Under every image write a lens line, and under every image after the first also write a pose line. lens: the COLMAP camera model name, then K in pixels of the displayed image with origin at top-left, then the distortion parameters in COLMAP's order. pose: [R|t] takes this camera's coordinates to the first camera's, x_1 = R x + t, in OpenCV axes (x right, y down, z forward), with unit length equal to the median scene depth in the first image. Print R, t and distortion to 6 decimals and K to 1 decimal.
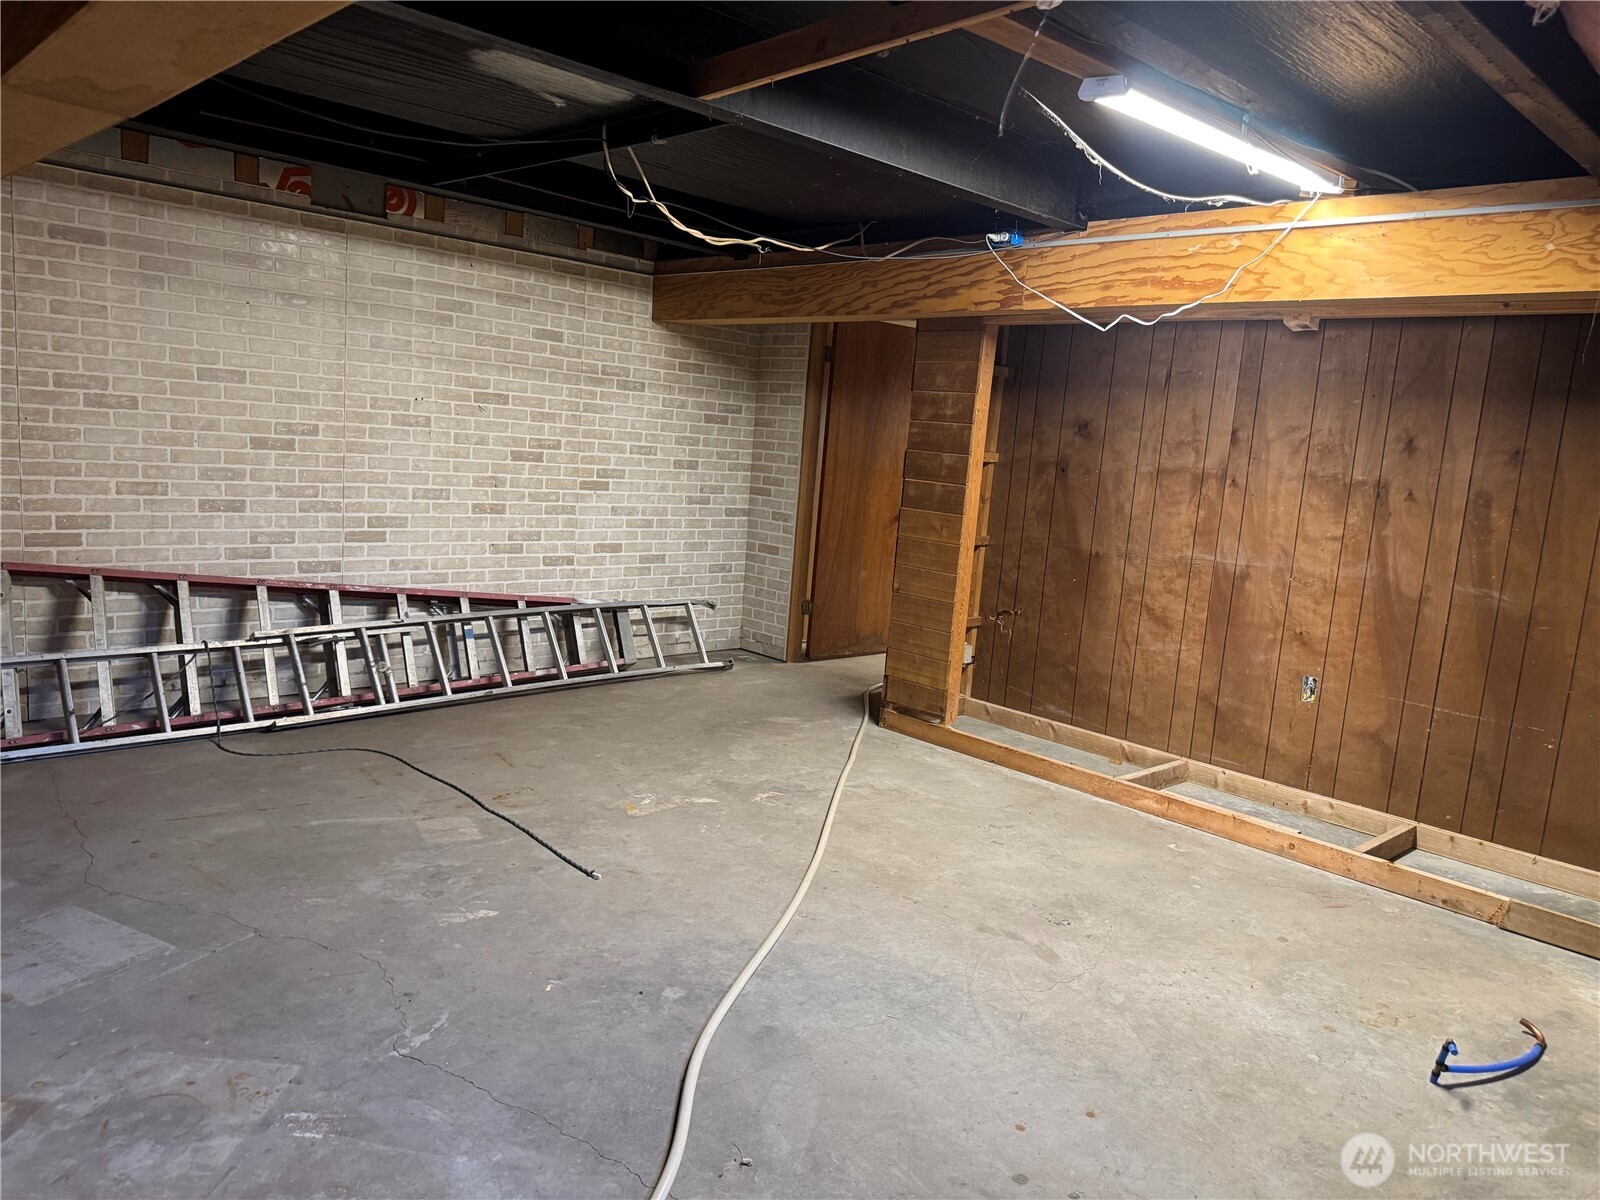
lens RADIAL K [[1122.9, 0, 804.5], [0, 1122.9, 615.5], [0, 0, 1]] dist [0.079178, -0.120945]
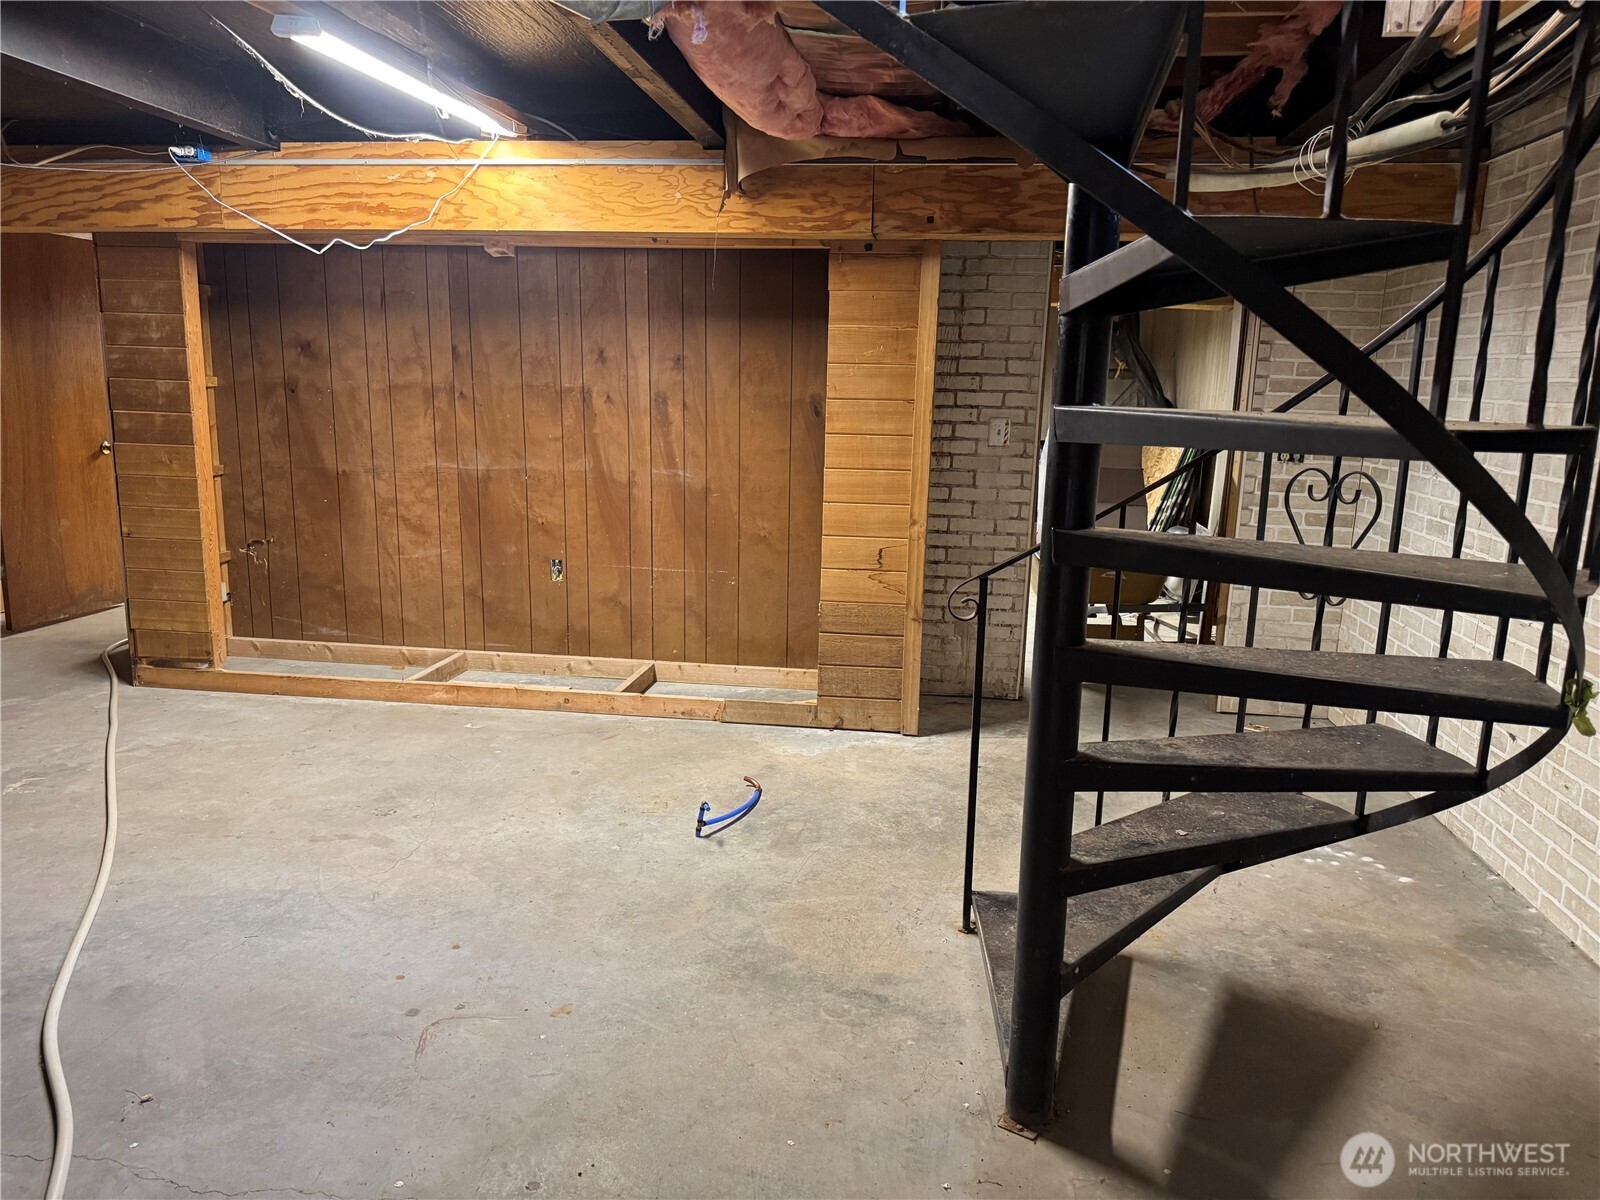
lens RADIAL K [[1110.8, 0, 845.0], [0, 1110.8, 627.1], [0, 0, 1]] dist [0.001428, -0.053273]
pose [[0.761384, -0.185236, 0.621274, -0.049474], [0.127801, 0.982392, 0.136282, 0.004671], [-0.635579, -0.024363, 0.771651, -0.070476]]
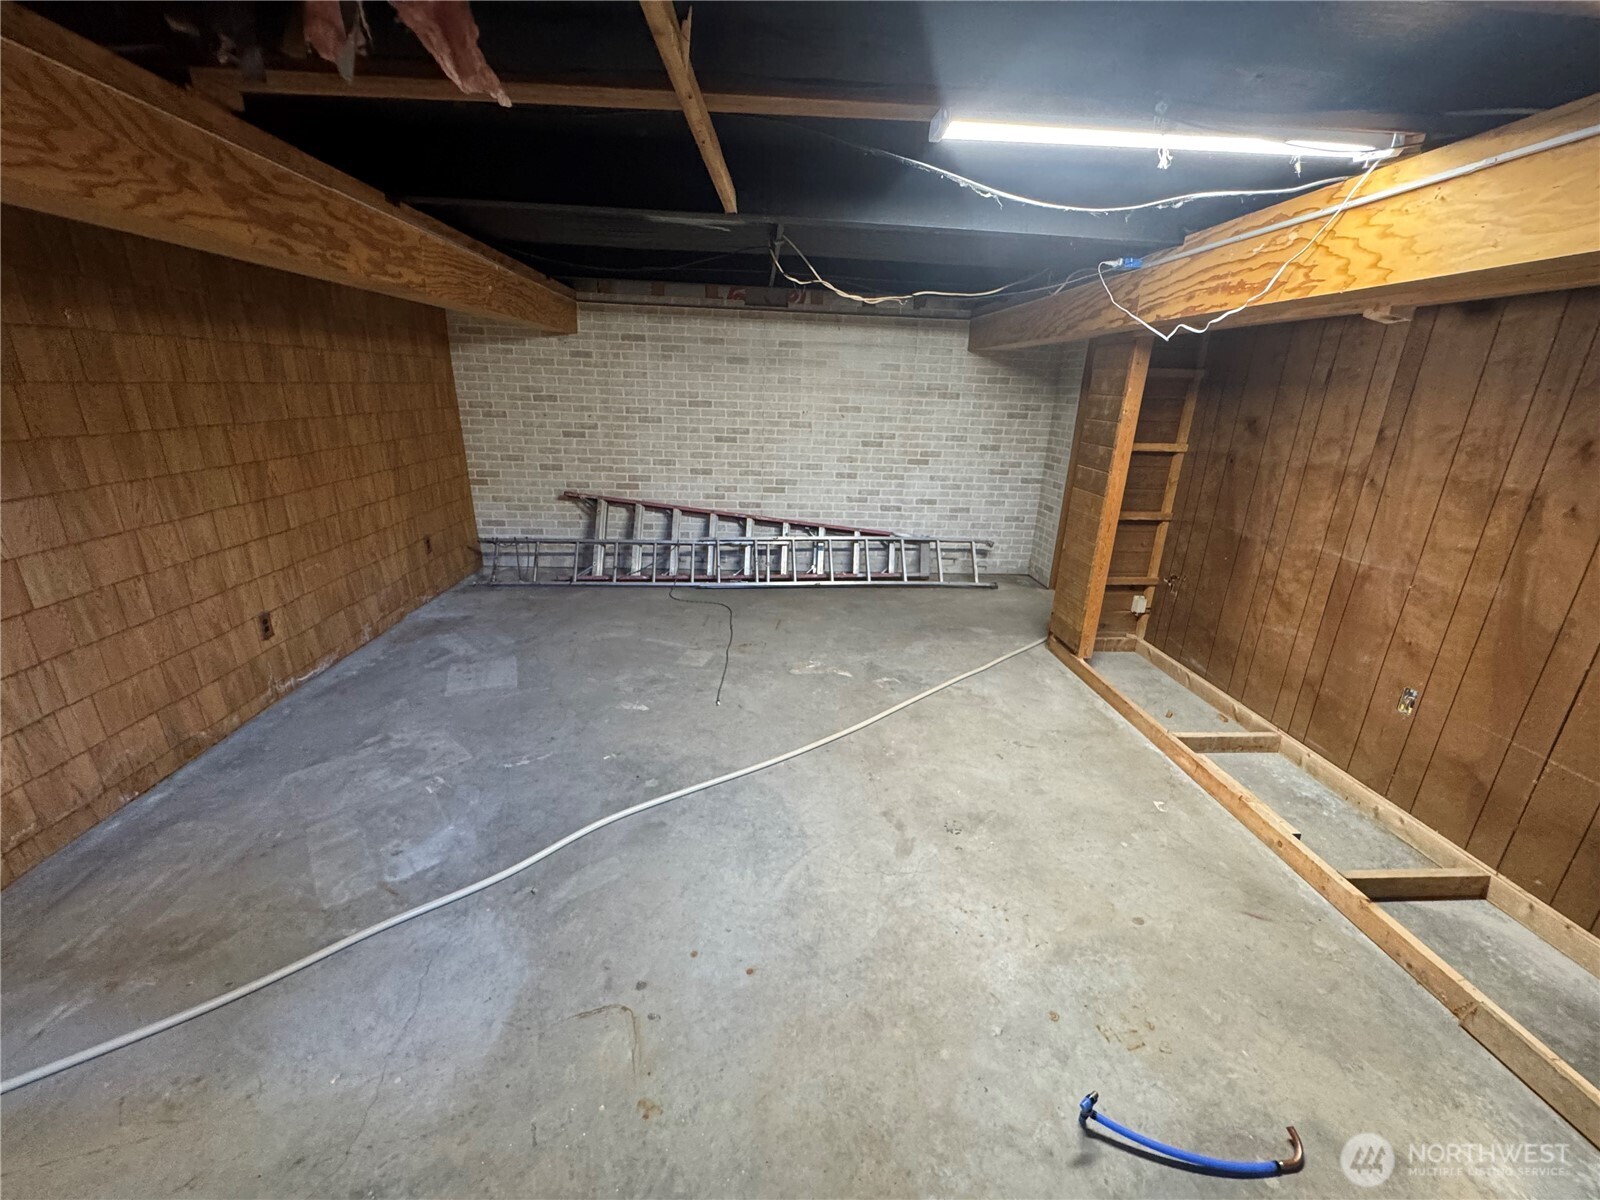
lens RADIAL K [[638.9, 0, 801.1], [0, 638.9, 600.7], [0, 0, 1]] dist [-0.004543, -0.000056]
pose [[0.768758, 0.157901, -0.619740, 0.369345], [-0.080235, 0.985198, 0.151487, -0.061416], [0.634487, -0.066732, 0.770048, 0.254446]]
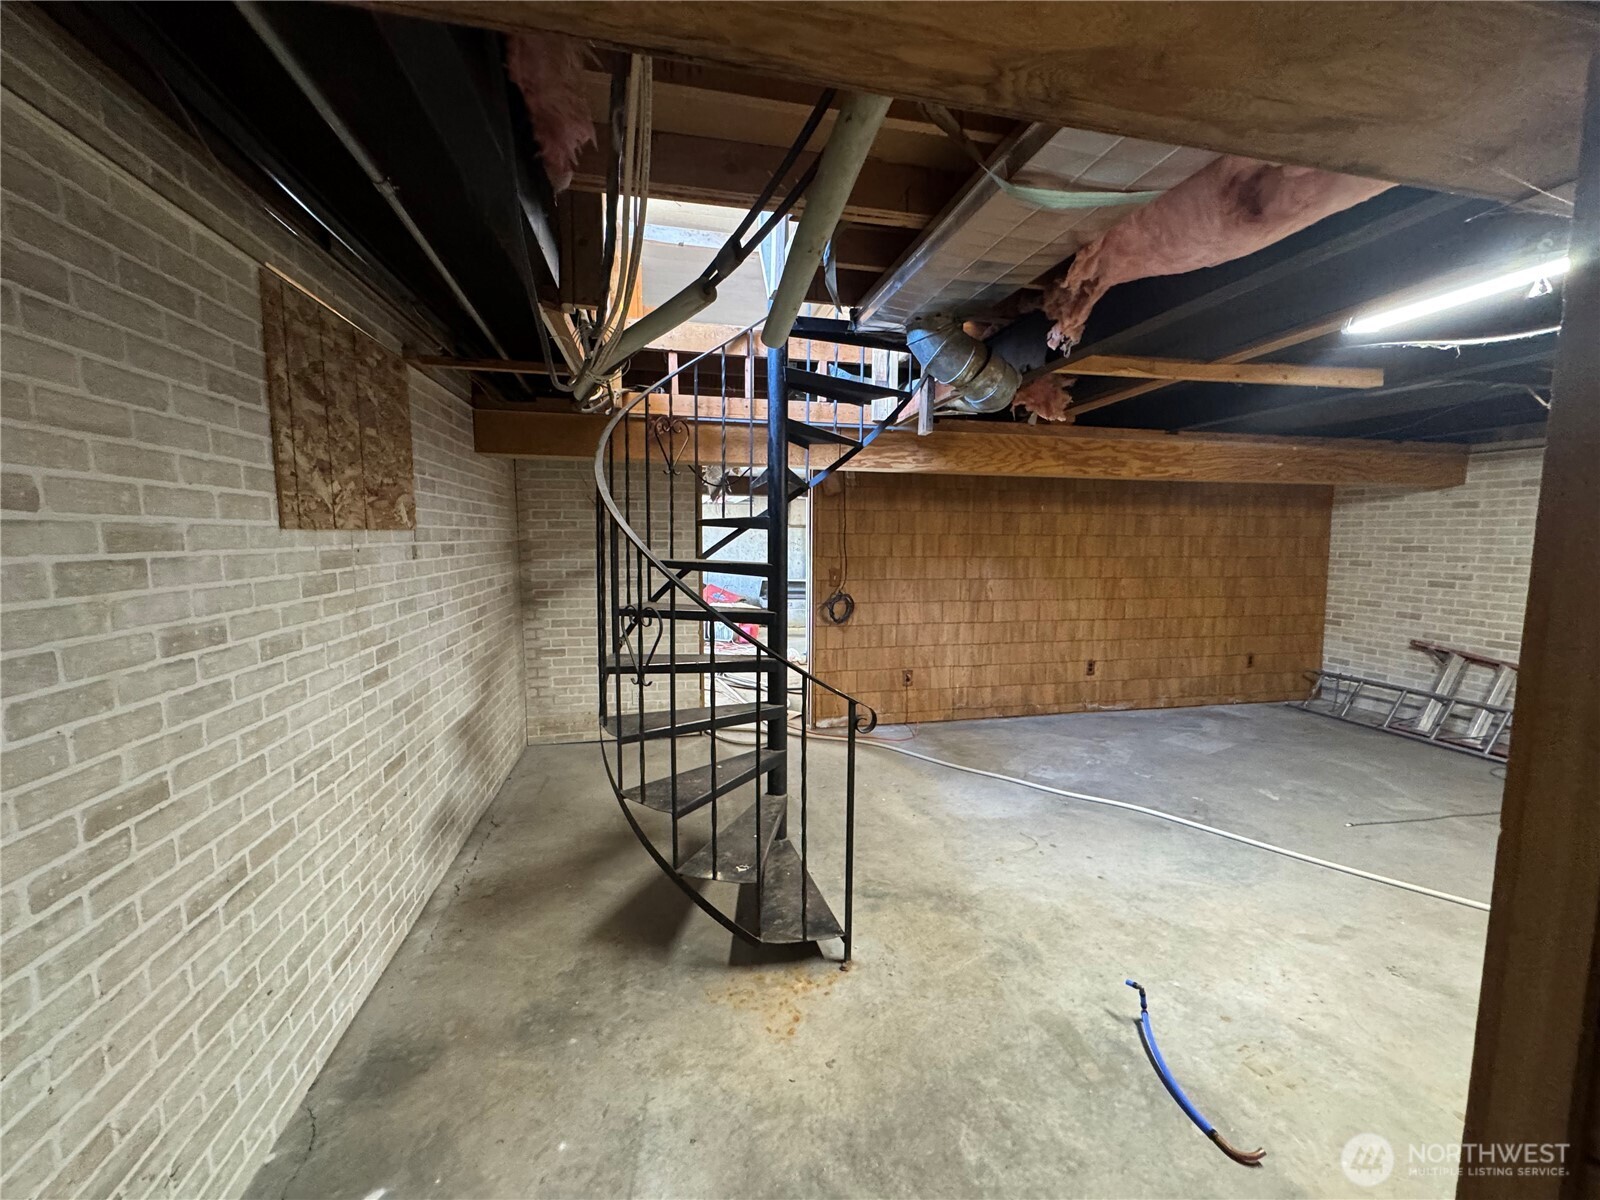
lens RADIAL K [[638.9, 0, 801.1], [0, 638.9, 600.7], [0, 0, 1]] dist [-0.004543, -0.000056]
pose [[-0.521382, 0.007581, -0.853290, 0.812674], [-0.182277, 0.975891, 0.120046, -0.052454], [0.833628, 0.218125, -0.507431, 0.540764]]
